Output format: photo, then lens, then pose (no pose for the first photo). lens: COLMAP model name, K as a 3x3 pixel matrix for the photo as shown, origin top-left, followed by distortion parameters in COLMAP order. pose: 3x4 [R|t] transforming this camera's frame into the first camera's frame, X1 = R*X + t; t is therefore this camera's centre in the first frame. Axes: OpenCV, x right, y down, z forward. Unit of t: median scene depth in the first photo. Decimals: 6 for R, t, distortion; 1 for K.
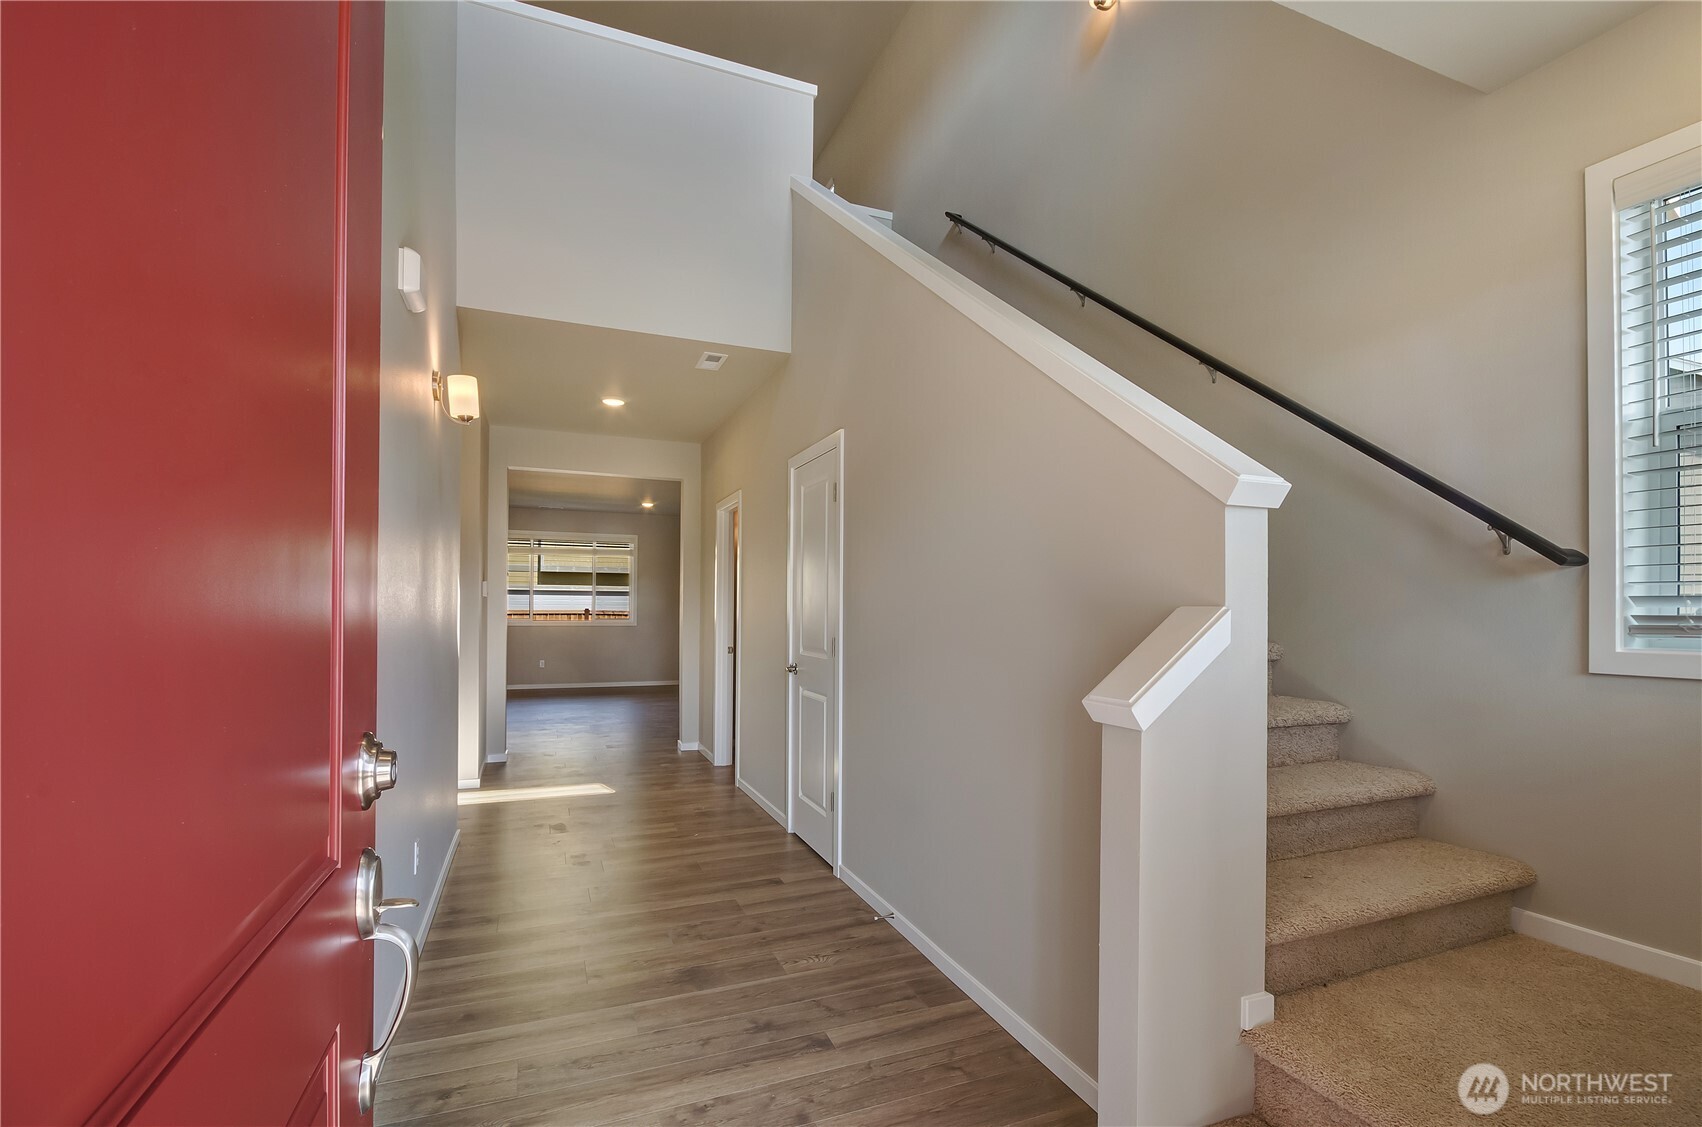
lens RADIAL K [[768.3, 0, 851.0], [0, 768.3, 563.5], [0, 0, 1]] dist [-0.001032, -0.000007]
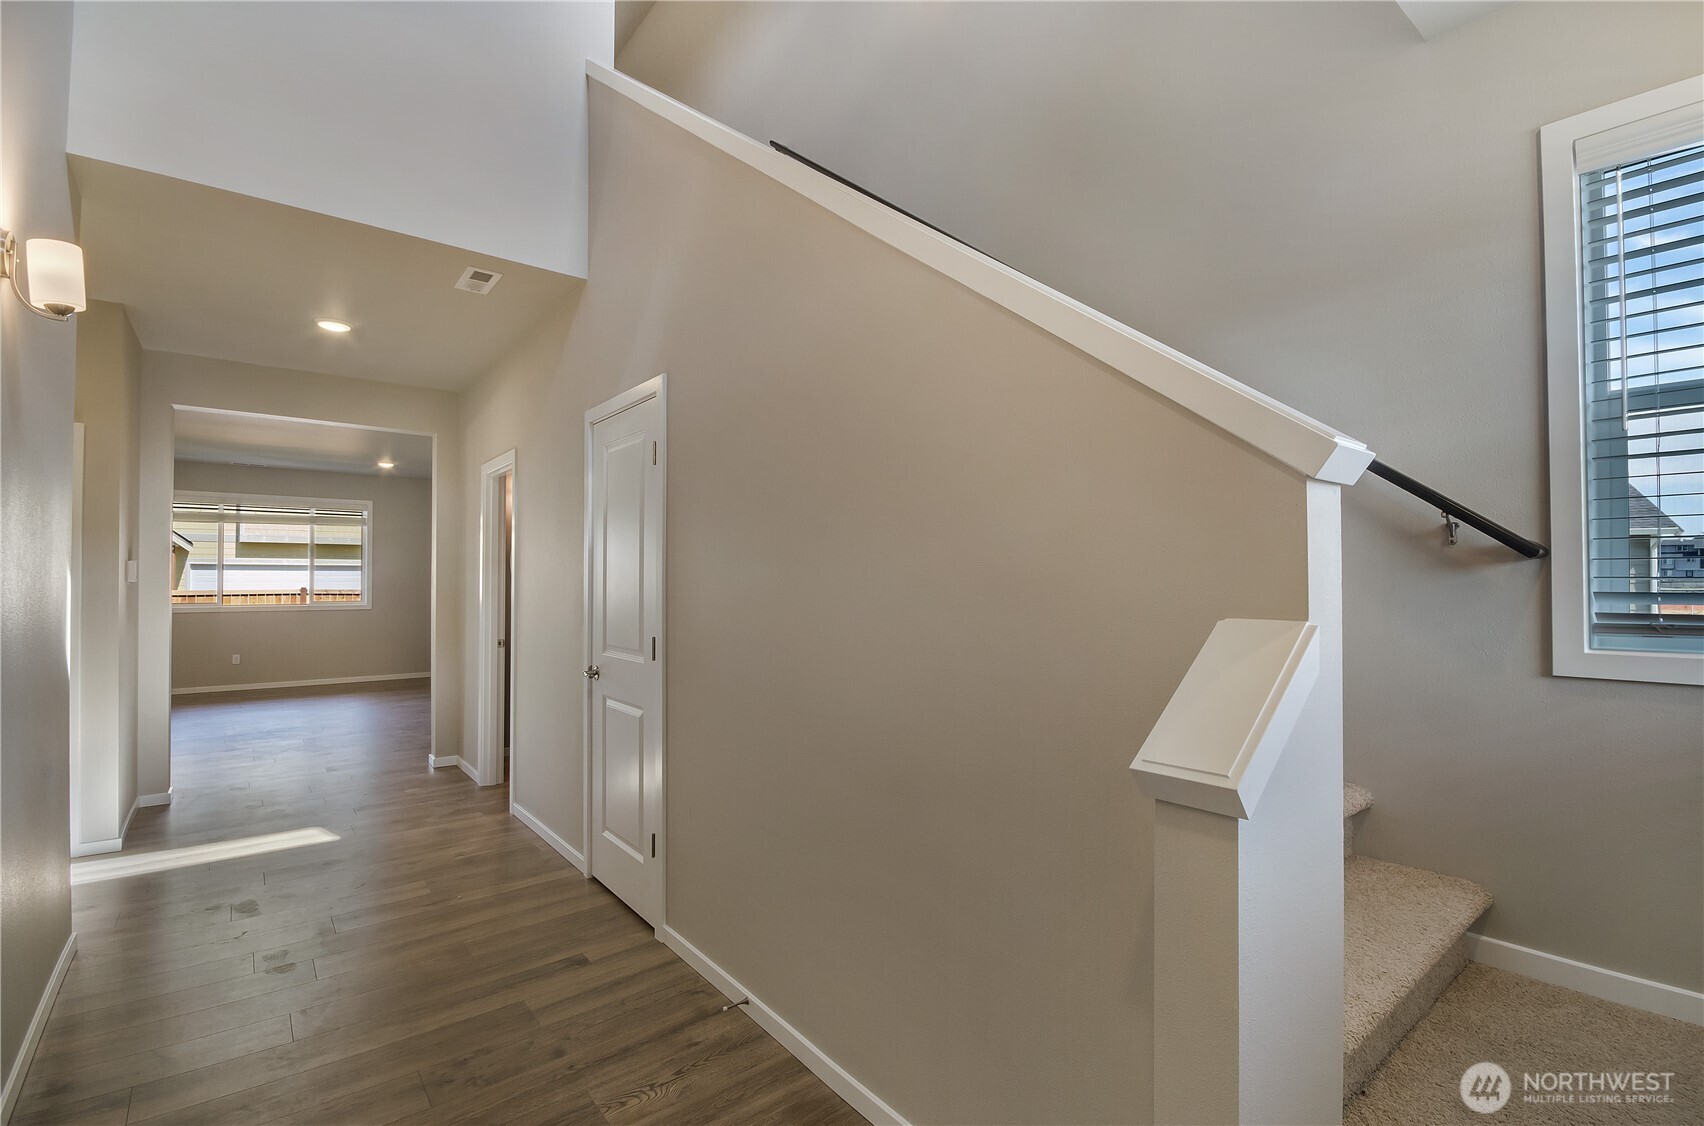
lens RADIAL K [[755.3, 0, 852.7], [0, 755.3, 553.7], [0, 0, 1]] dist [0.026231, -0.020739]
pose [[0.957714, 0.002799, 0.287709, -0.051671], [-0.009322, 0.999730, 0.021307, -0.007568], [-0.287571, -0.023088, 0.957481, 0.194300]]
